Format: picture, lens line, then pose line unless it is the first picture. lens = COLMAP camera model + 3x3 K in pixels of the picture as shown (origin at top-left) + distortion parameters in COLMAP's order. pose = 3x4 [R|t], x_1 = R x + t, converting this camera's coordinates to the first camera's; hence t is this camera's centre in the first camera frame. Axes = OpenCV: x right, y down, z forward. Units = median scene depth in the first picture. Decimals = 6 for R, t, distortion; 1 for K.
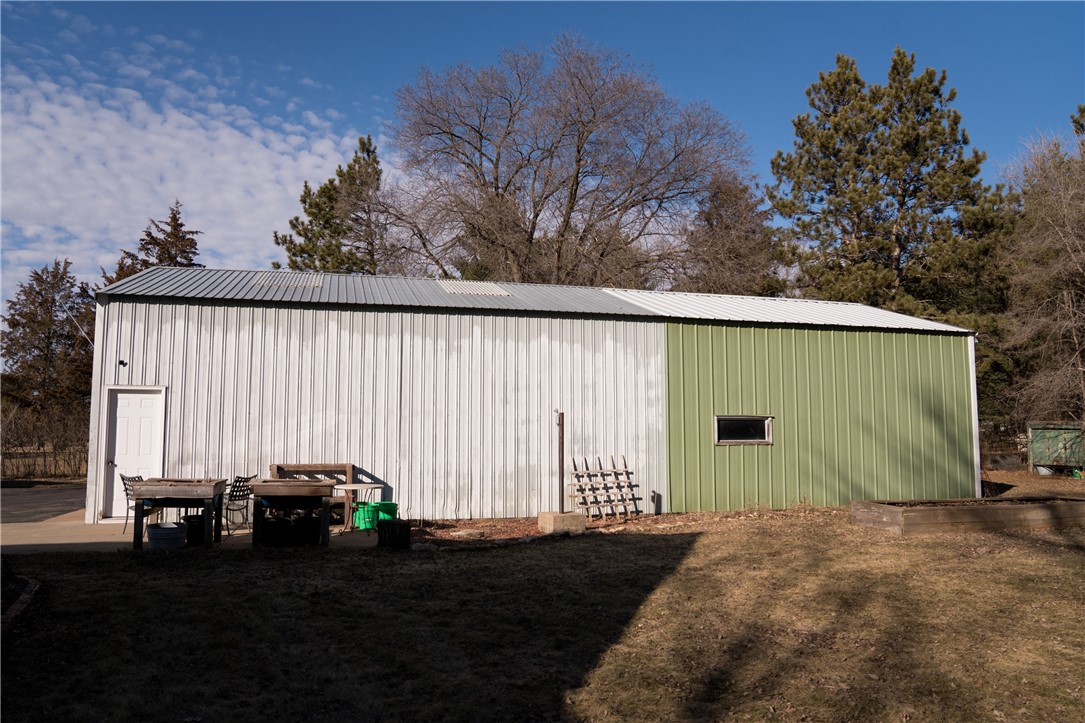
lens RADIAL K [[769.8, 0, 542.5], [0, 769.8, 361.5], [0, 0, 1]] dist [-0.088254, -0.000175]
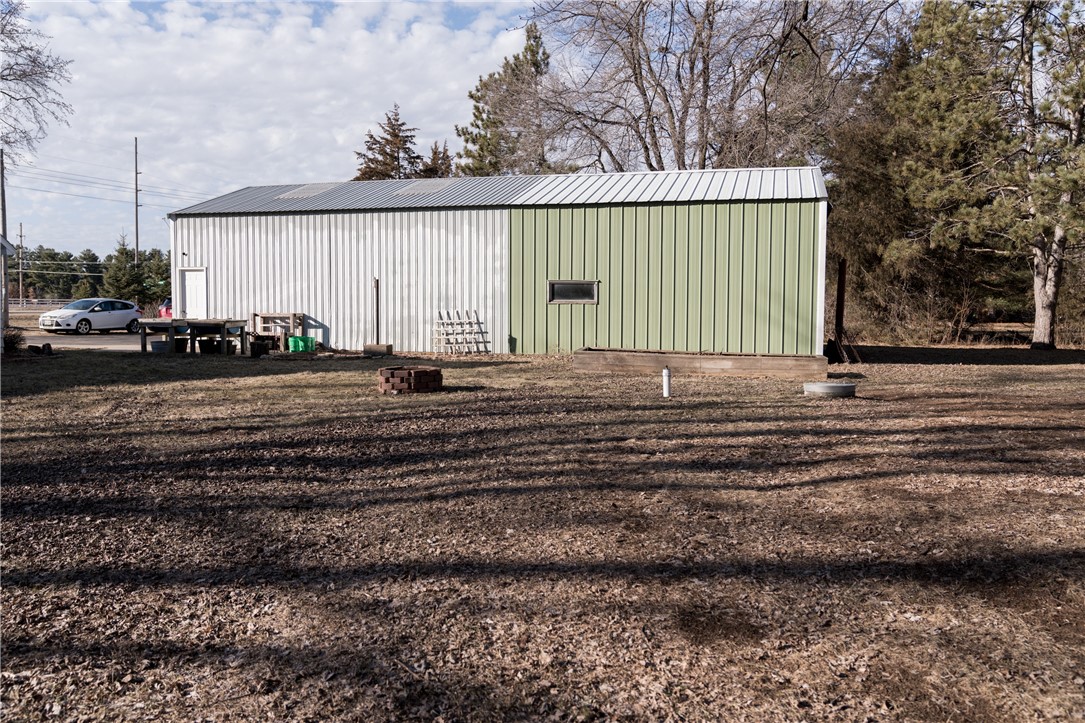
lens RADIAL K [[890.6, 0, 542.5], [0, 890.6, 361.5], [0, 0, 1]] dist [0.001218, -0.000067]
pose [[0.853356, 0.037857, -0.519952, 1.039308], [0.044860, 0.988328, 0.145583, -0.013024], [0.519394, -0.147559, 0.841698, -0.289160]]
